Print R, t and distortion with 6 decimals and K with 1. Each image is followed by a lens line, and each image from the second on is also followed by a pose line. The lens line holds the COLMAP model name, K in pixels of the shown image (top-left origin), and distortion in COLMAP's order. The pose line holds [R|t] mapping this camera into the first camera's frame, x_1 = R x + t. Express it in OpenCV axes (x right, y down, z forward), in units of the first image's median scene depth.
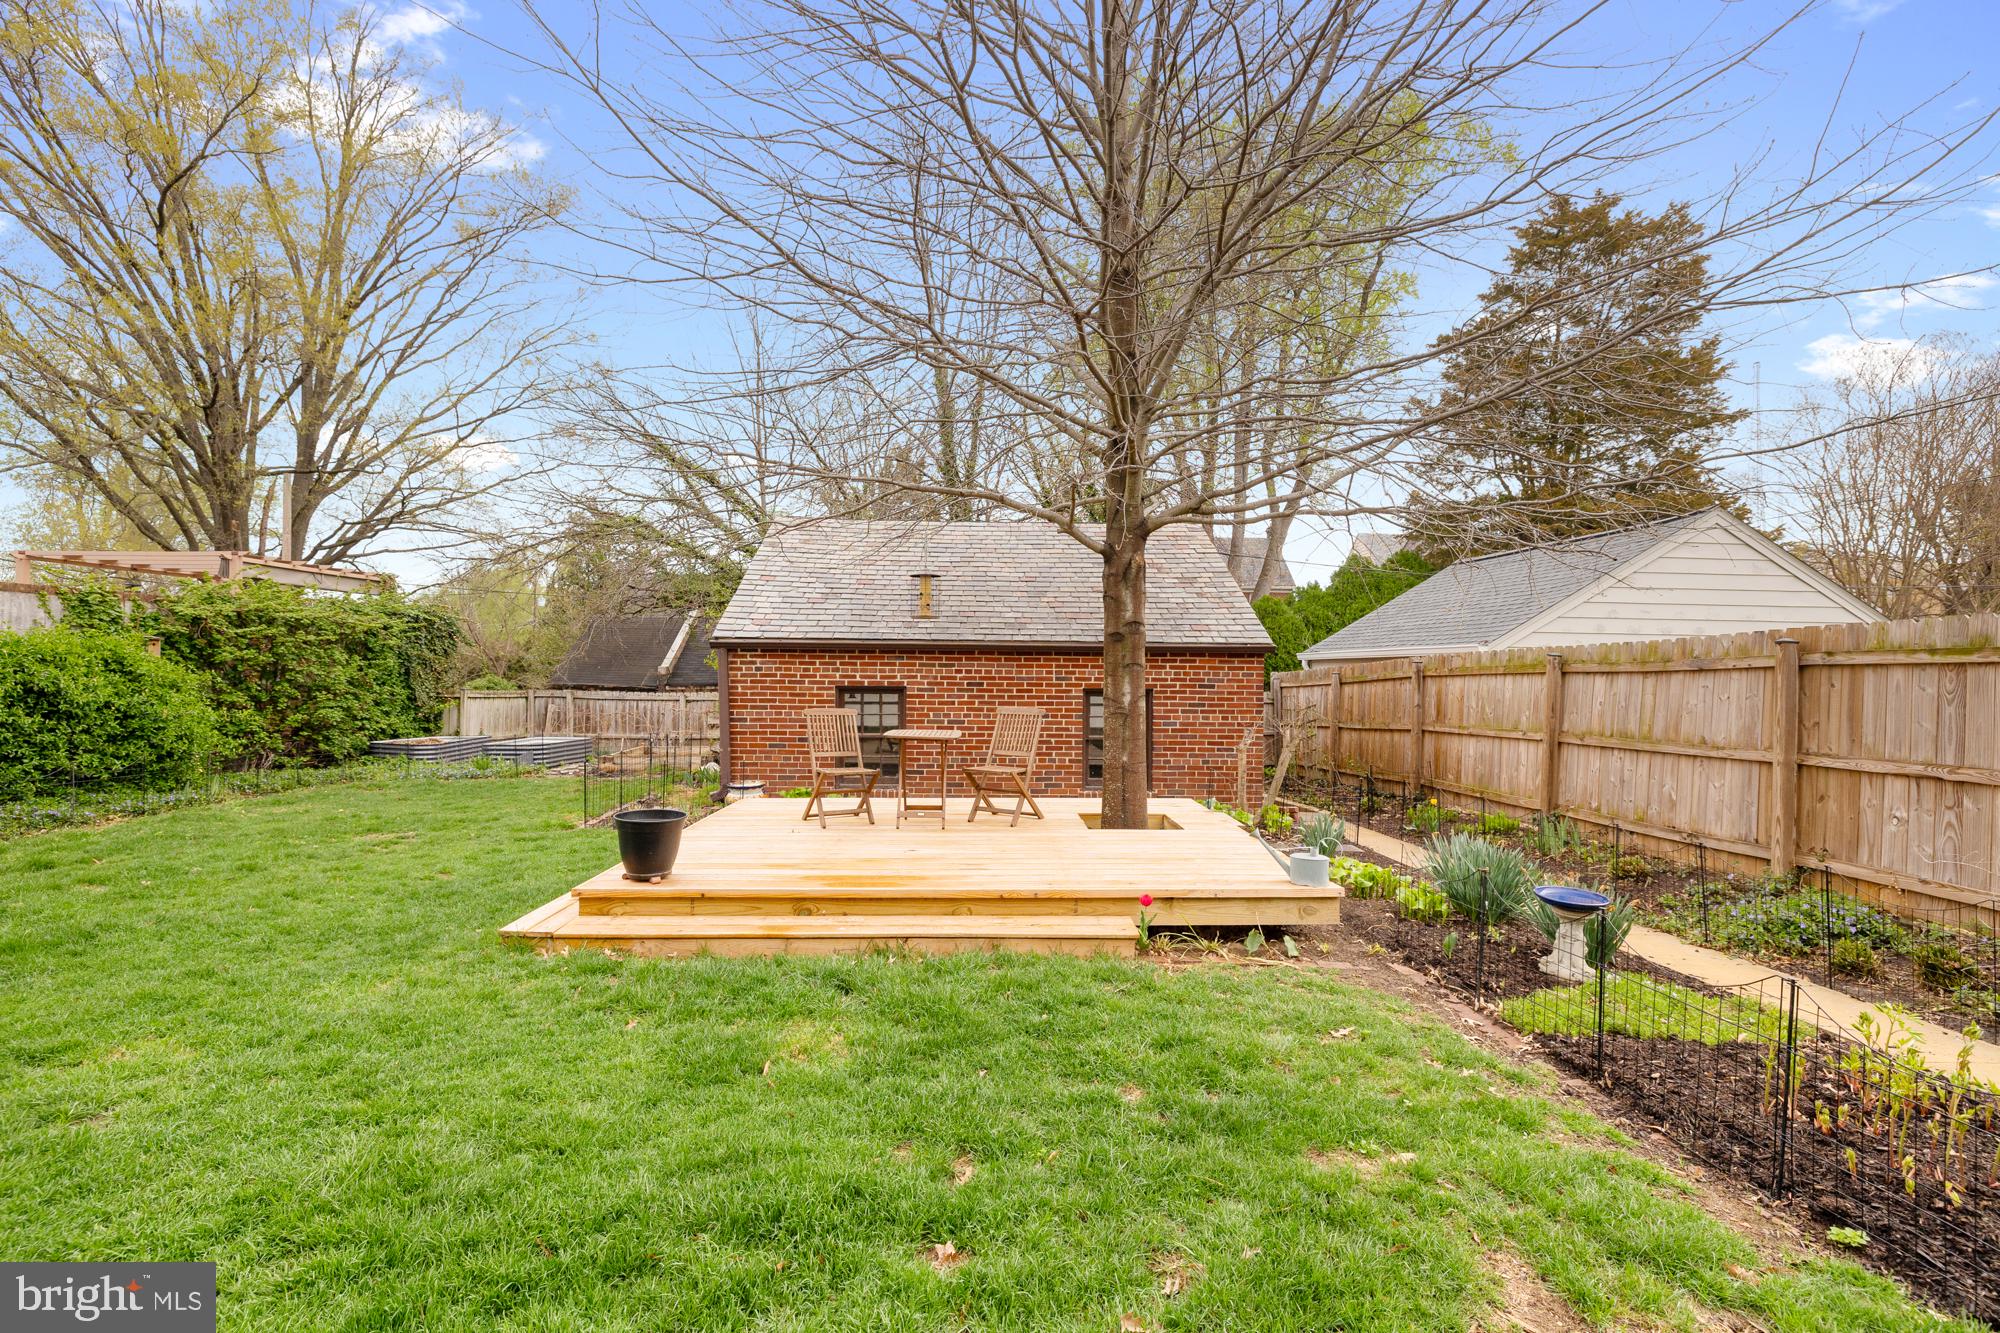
lens RADIAL K [[840.5, 0, 999.5], [0, 840.5, 671.4], [0, 0, 1]] dist [-0.004845, -0.000087]
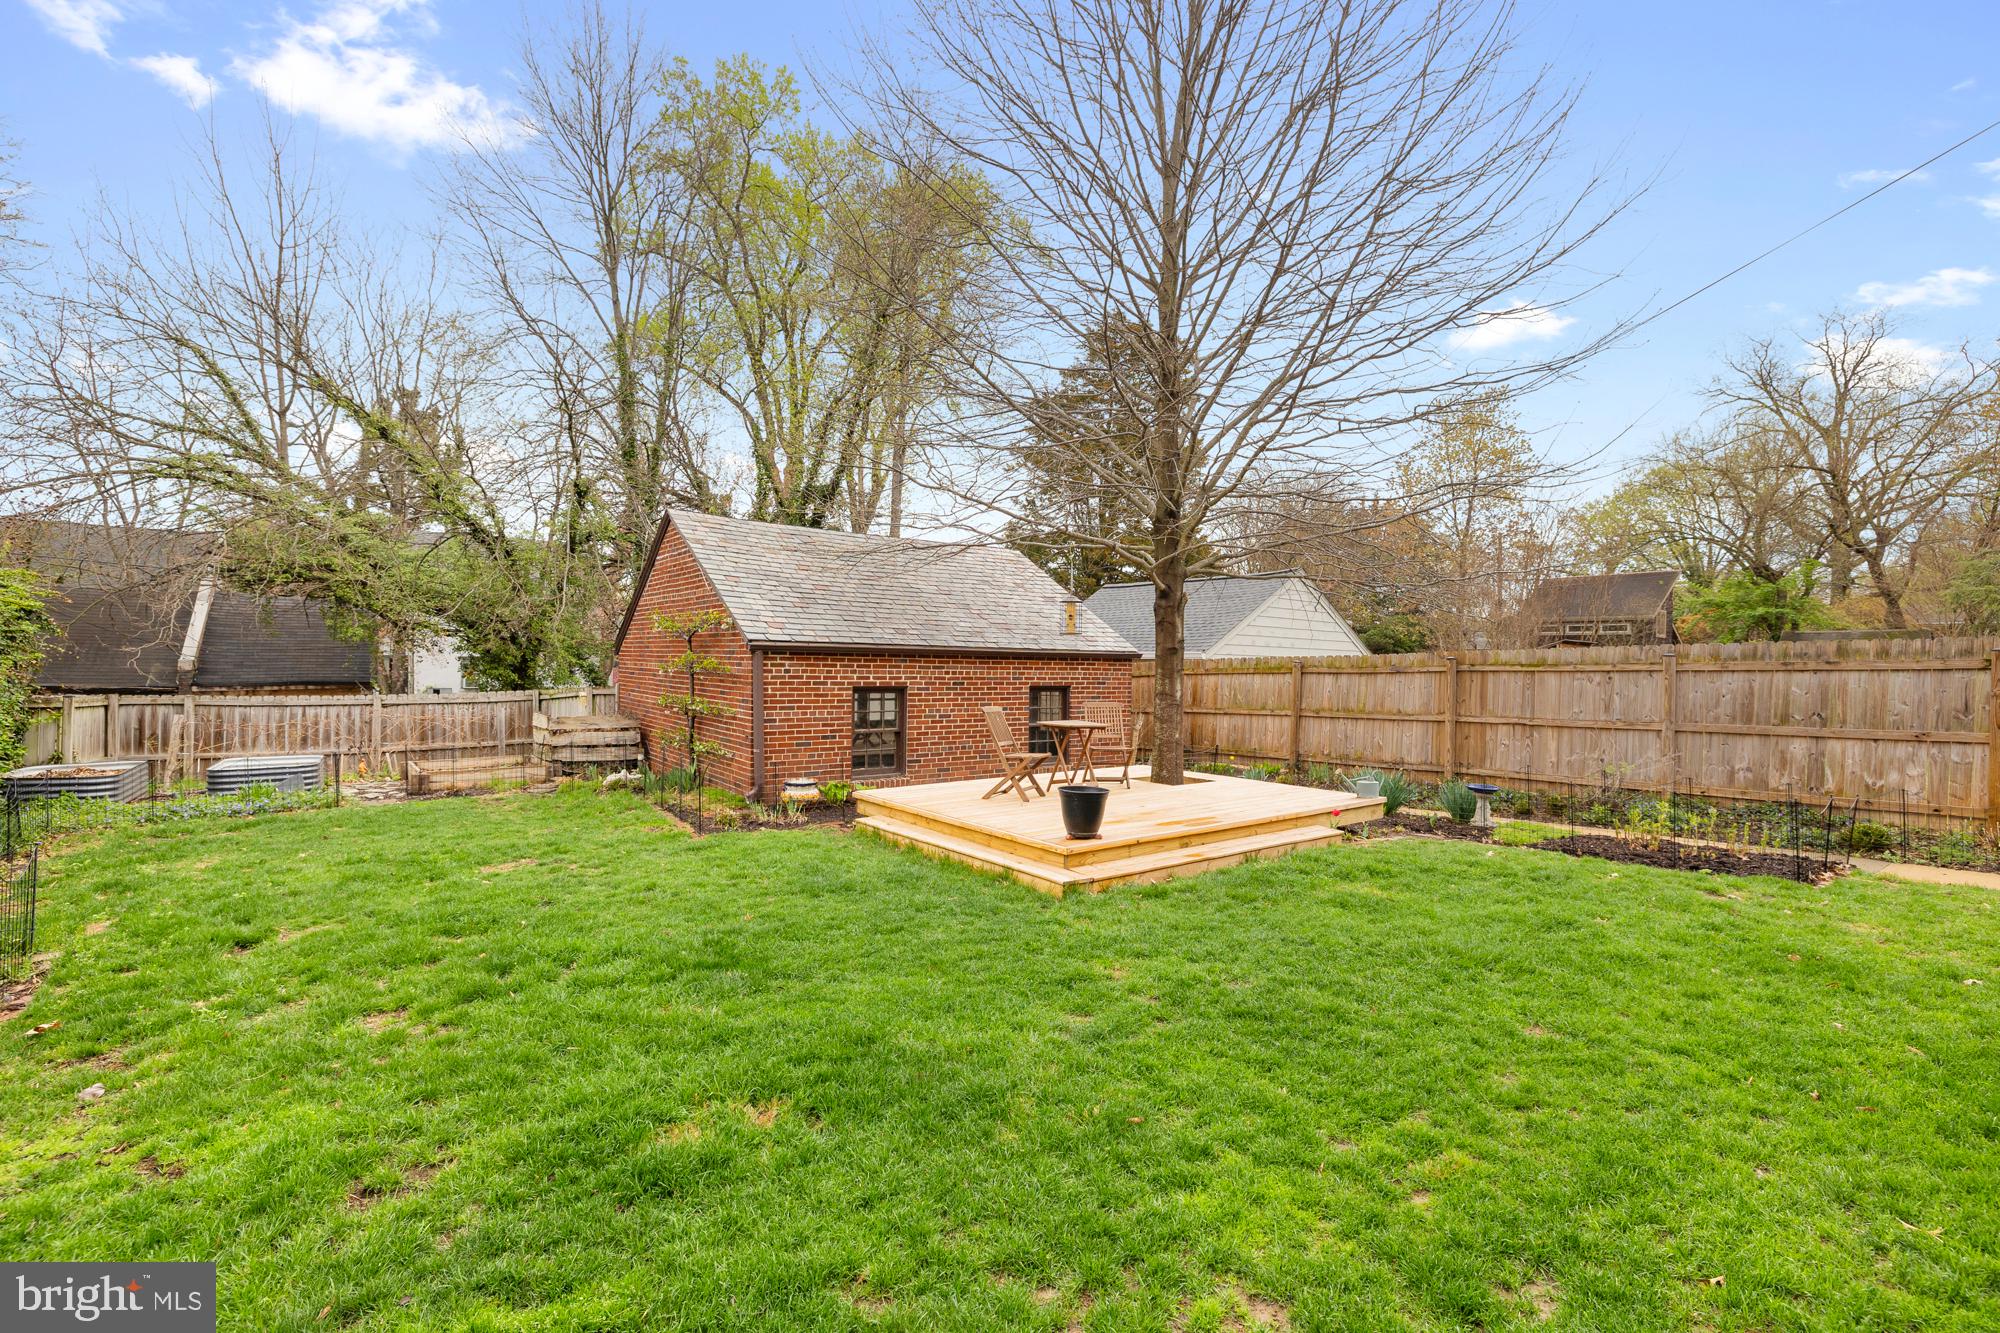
lens RADIAL K [[840.5, 0, 999.5], [0, 840.5, 675.7], [0, 0, 1]] dist [-0.004845, -0.000087]
pose [[0.822201, -0.005512, 0.569171, -0.745090], [-0.003116, 0.999895, 0.014184, -0.014425], [-0.569189, -0.013436, 0.822097, -0.001808]]
